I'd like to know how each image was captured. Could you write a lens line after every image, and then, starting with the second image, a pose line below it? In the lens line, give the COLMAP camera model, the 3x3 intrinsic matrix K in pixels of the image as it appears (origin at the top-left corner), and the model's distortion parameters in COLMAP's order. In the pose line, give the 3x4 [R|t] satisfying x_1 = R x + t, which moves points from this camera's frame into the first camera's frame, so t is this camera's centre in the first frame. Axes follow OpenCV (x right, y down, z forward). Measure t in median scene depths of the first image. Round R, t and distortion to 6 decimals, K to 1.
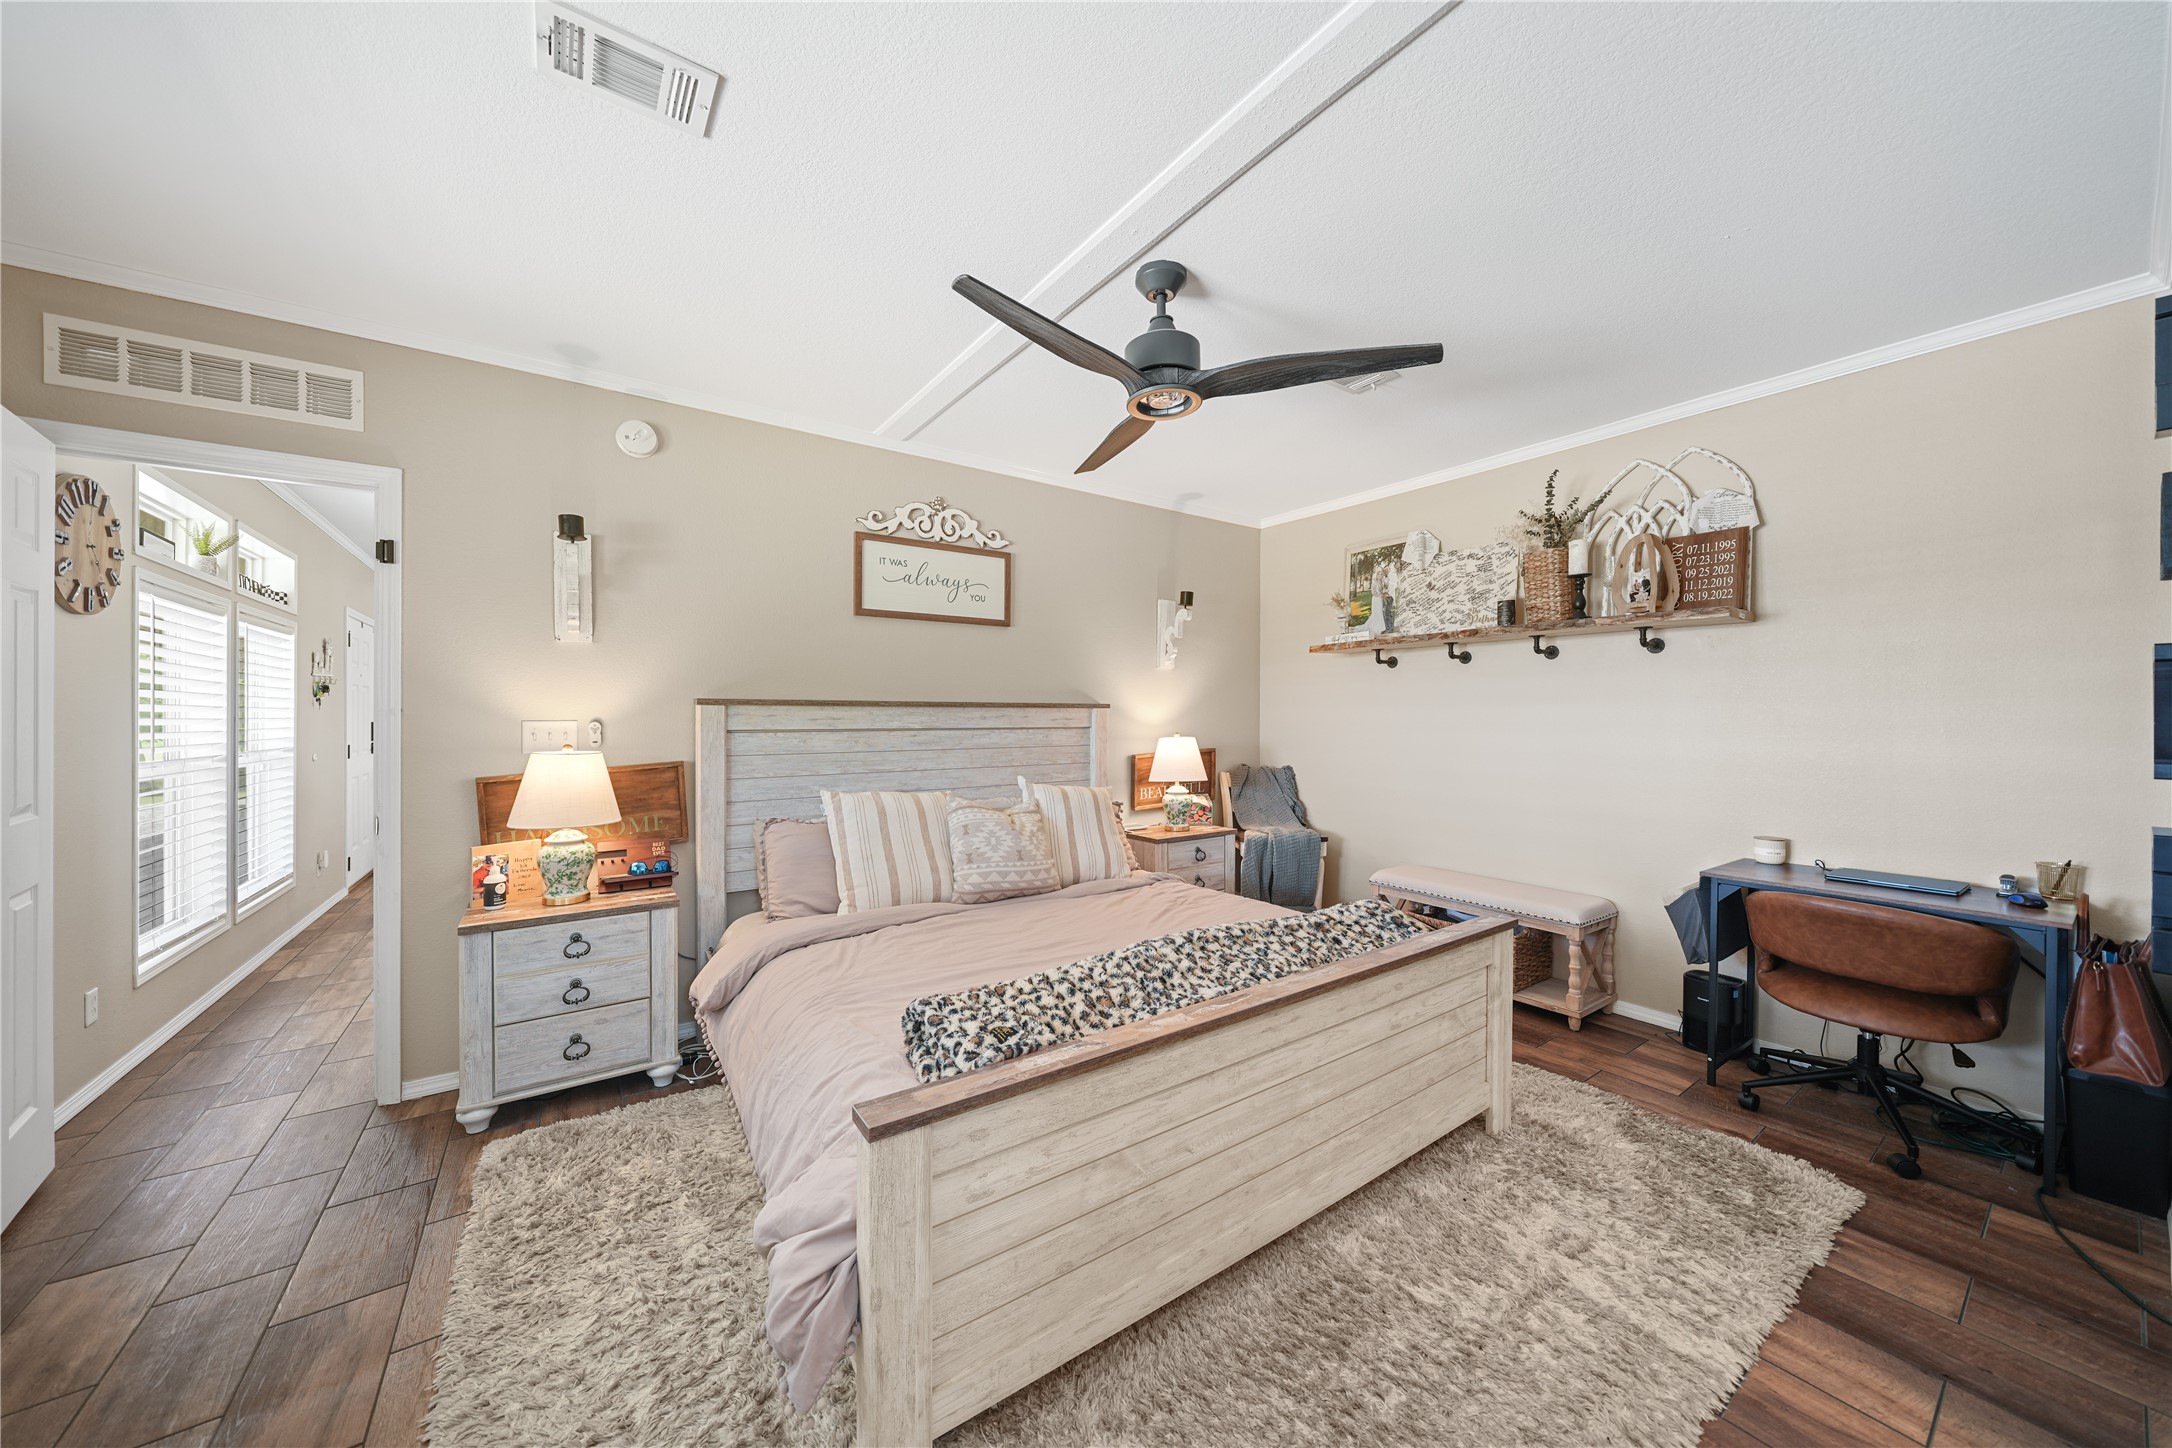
lens RADIAL K [[738.1, 0, 1091.3], [0, 738.1, 719.8], [0, 0, 1]] dist [-0.009506, 0.000110]
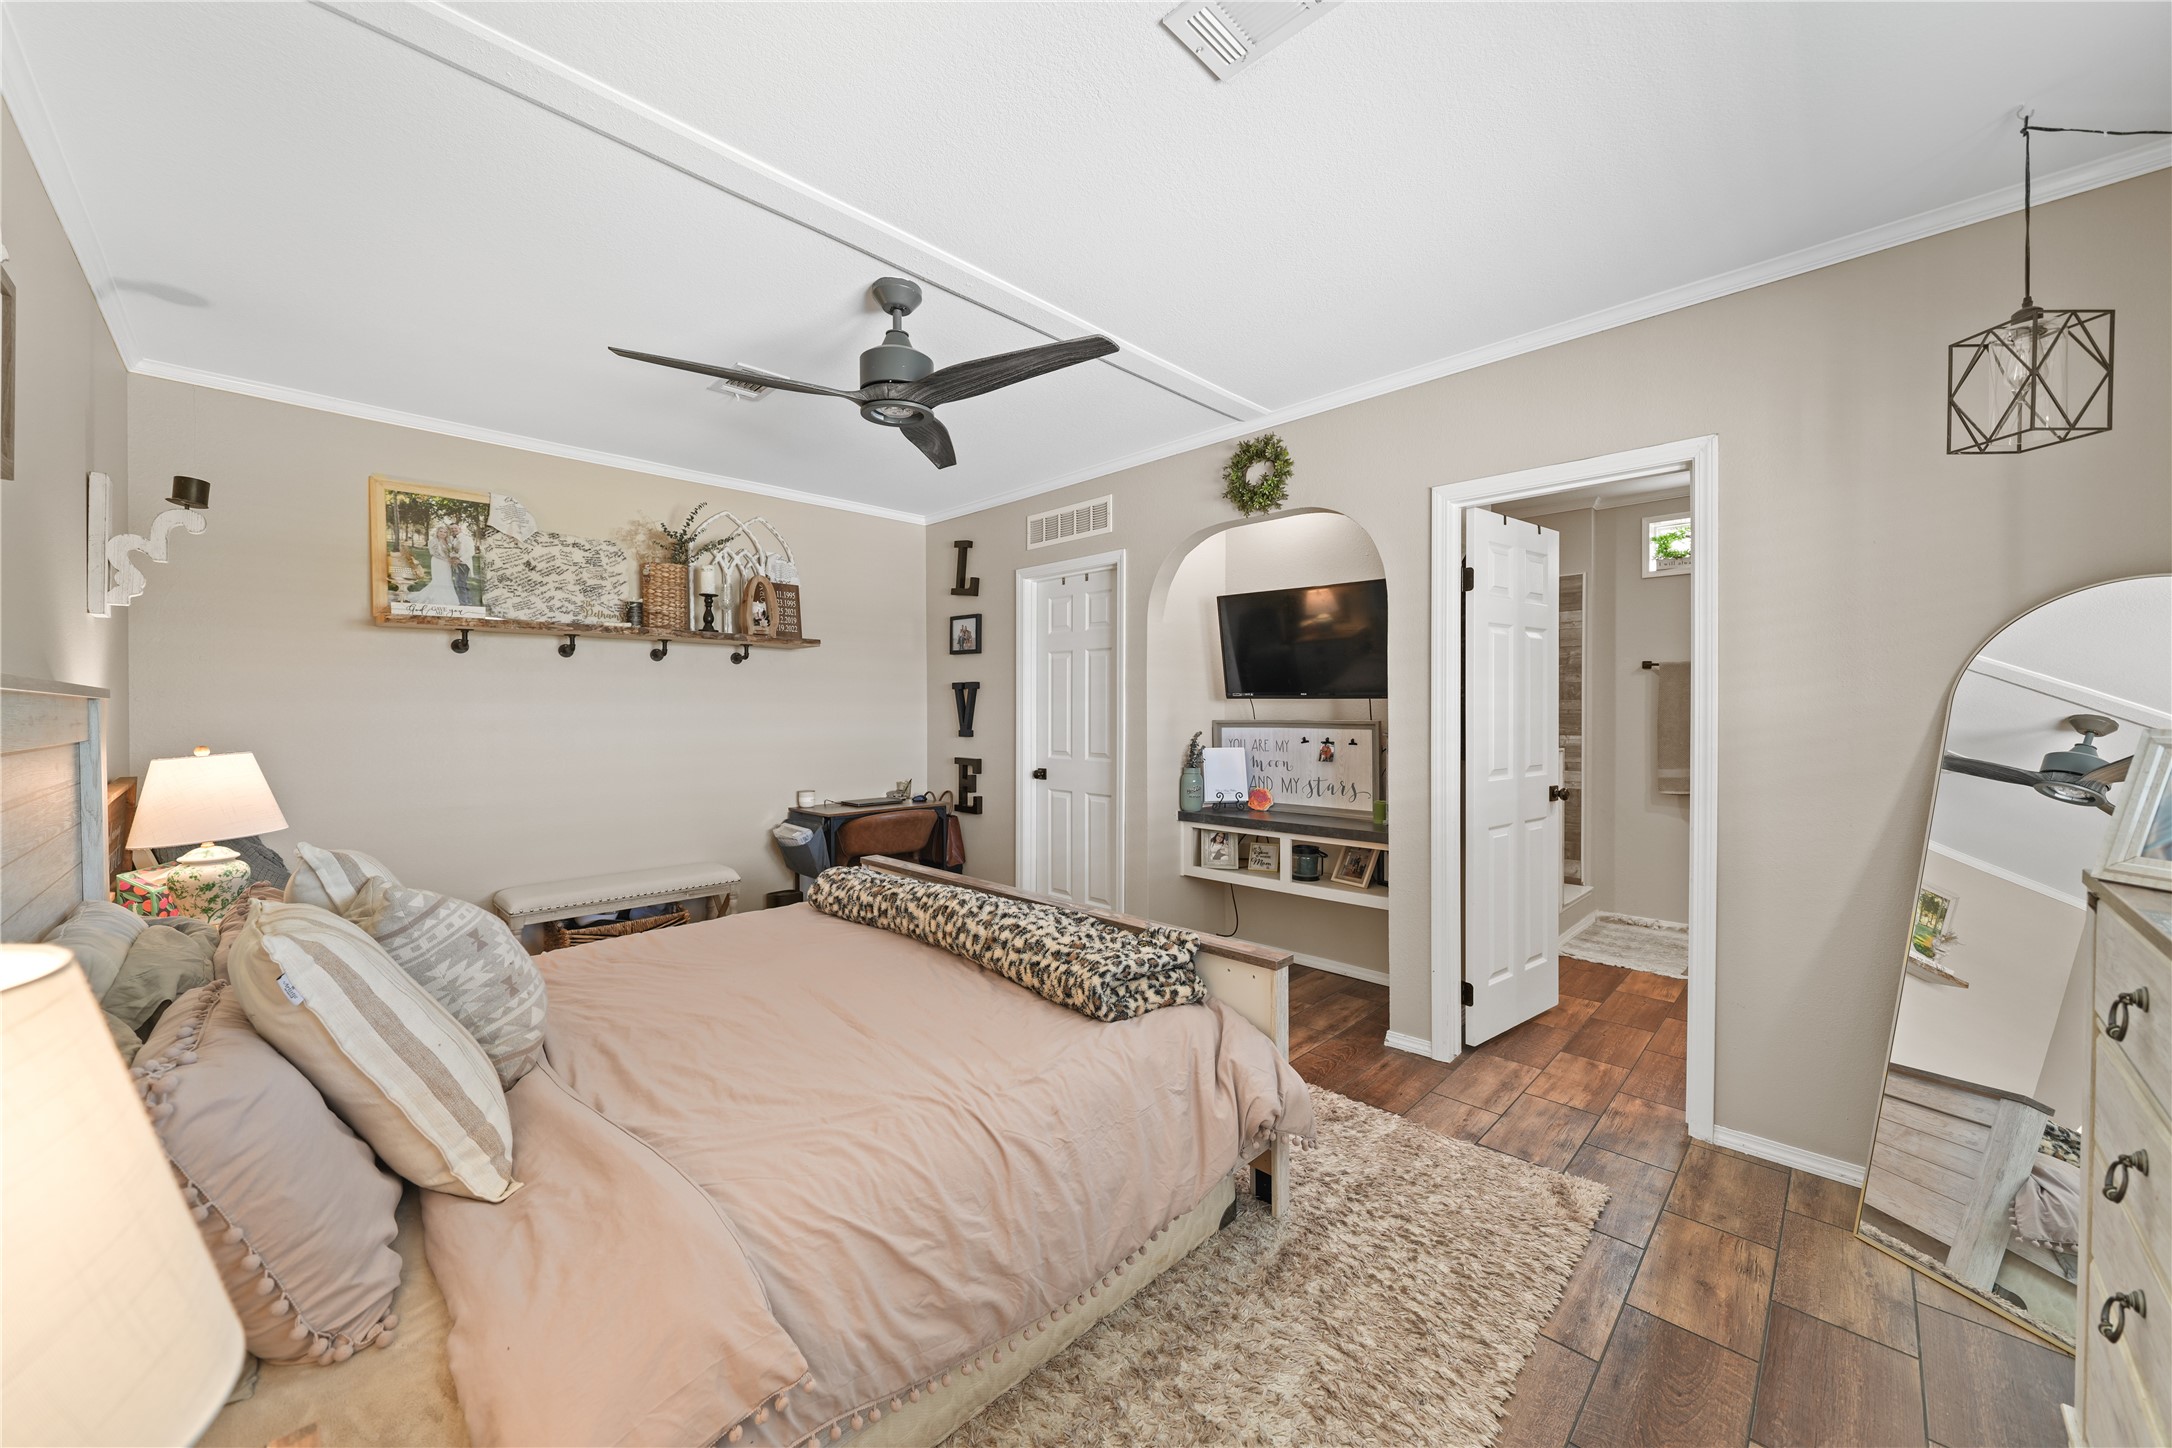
lens RADIAL K [[785.8, 0, 1090.4], [0, 785.8, 716.8], [0, 0, 1]] dist [-0.001132, -0.000057]
pose [[-0.170119, -0.005774, 0.985407, -0.722954], [0.009335, 0.999929, 0.007471, -0.003299], [-0.985379, 0.010470, -0.170053, 0.632730]]
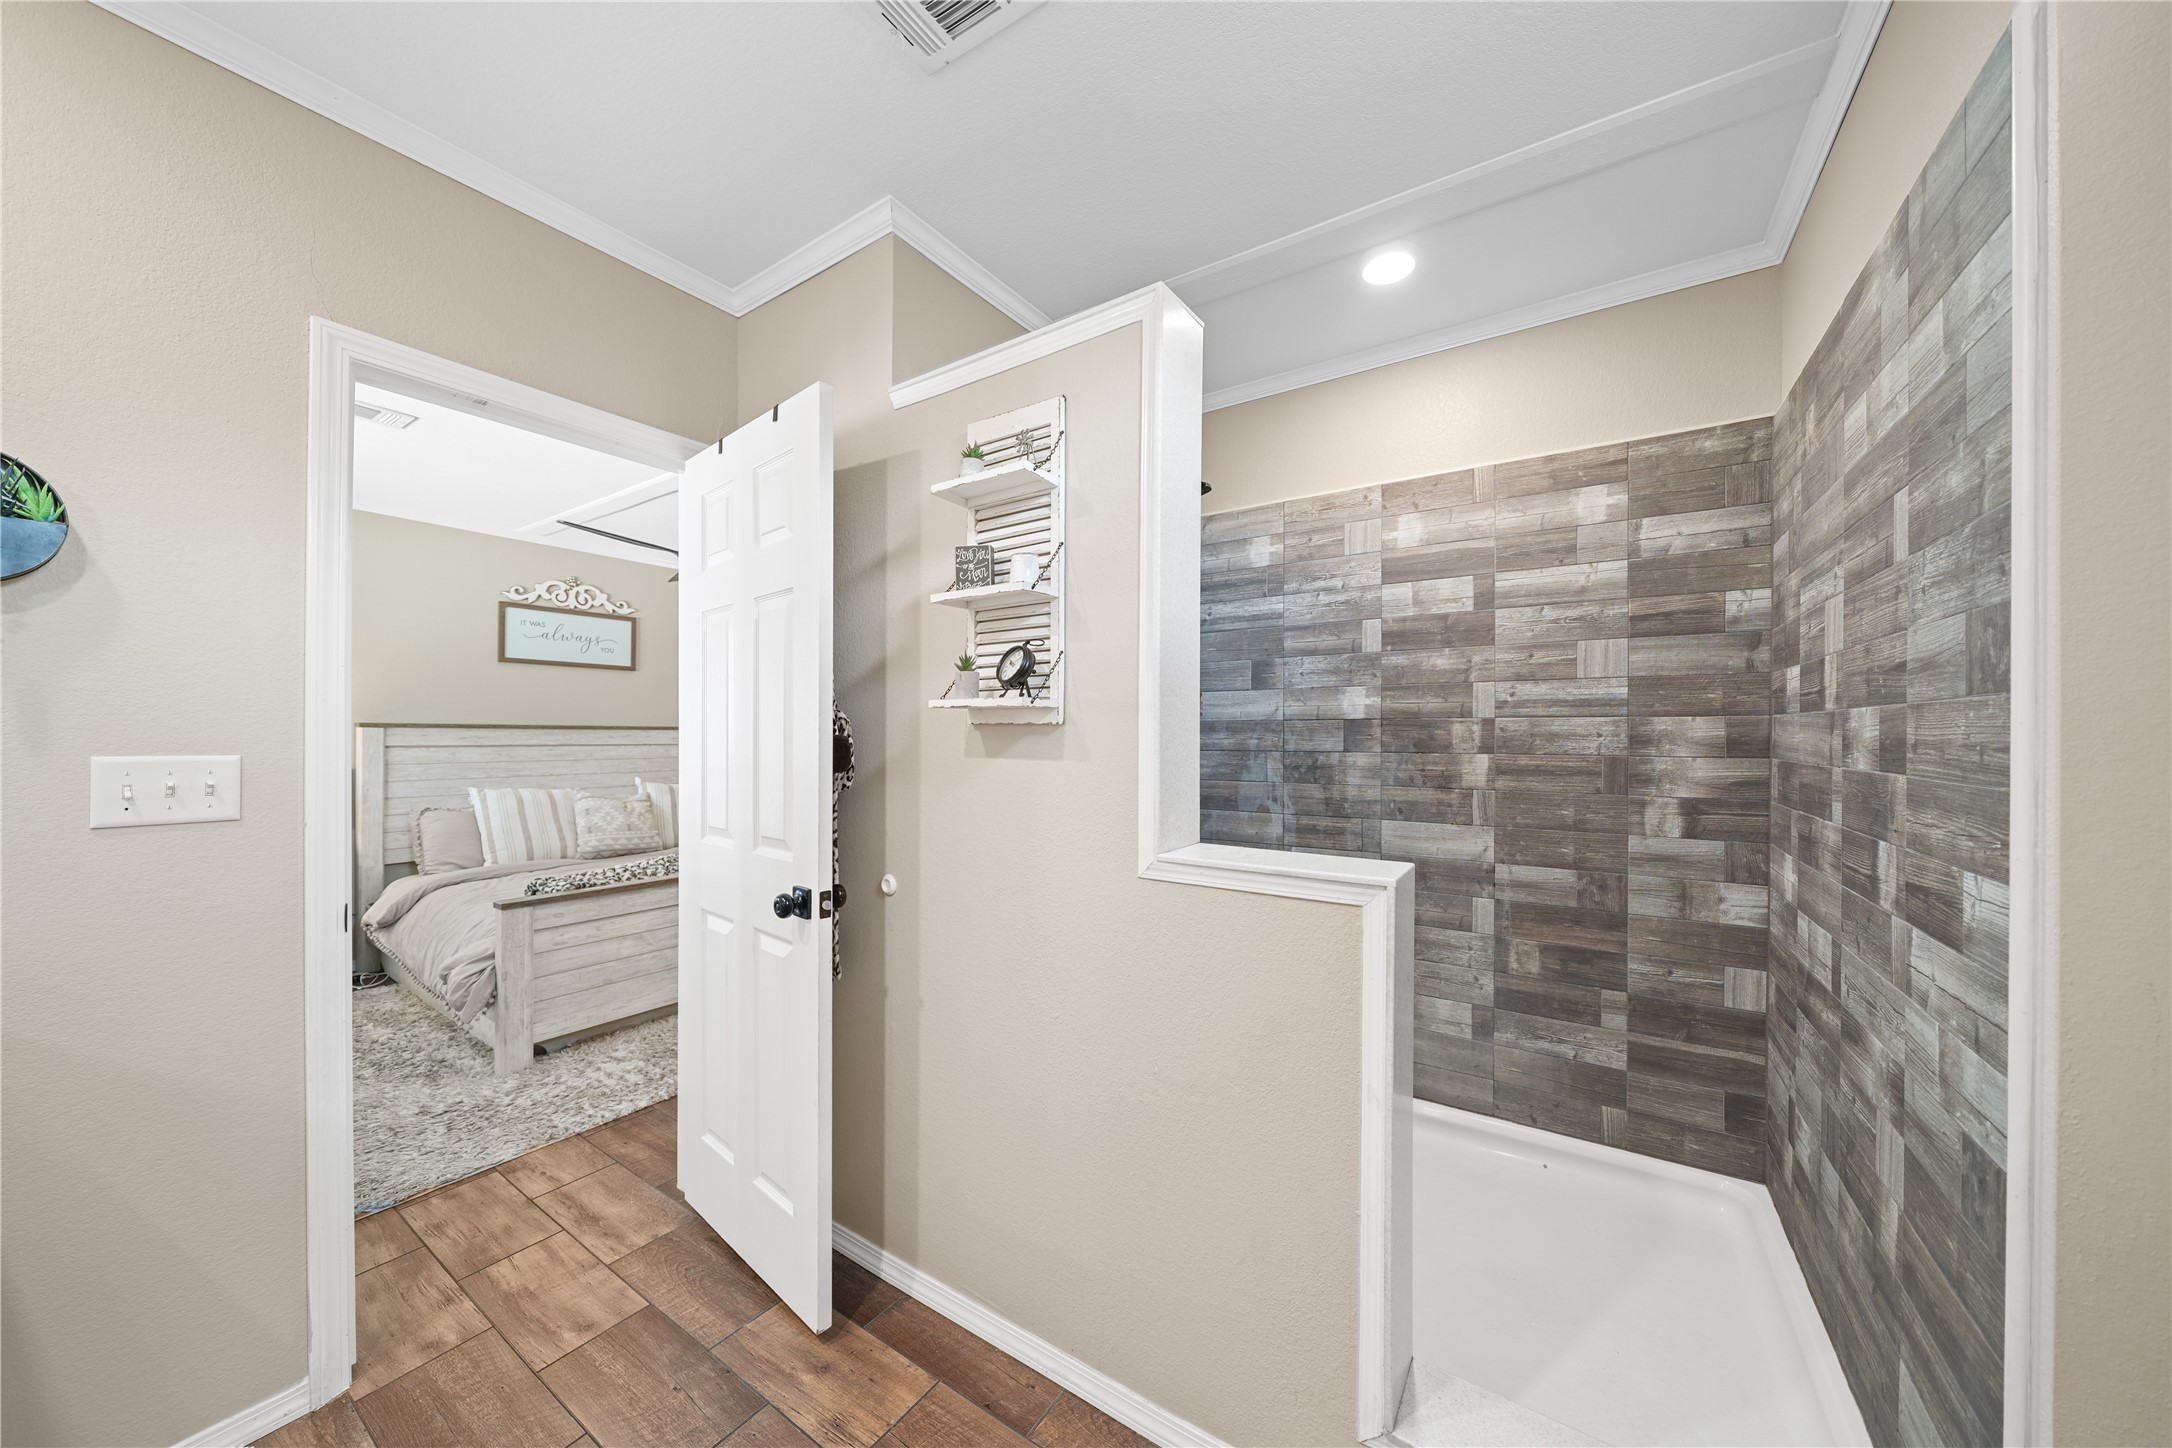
lens RADIAL K [[738.1, 0, 1097.9], [0, 738.1, 736.3], [0, 0, 1]] dist [-0.009506, 0.000110]
pose [[0.932143, 0.001974, 0.362086, 0.241955], [-0.000260, 0.999989, -0.004782, 0.002426], [-0.362091, 0.004363, 0.932132, -0.726868]]
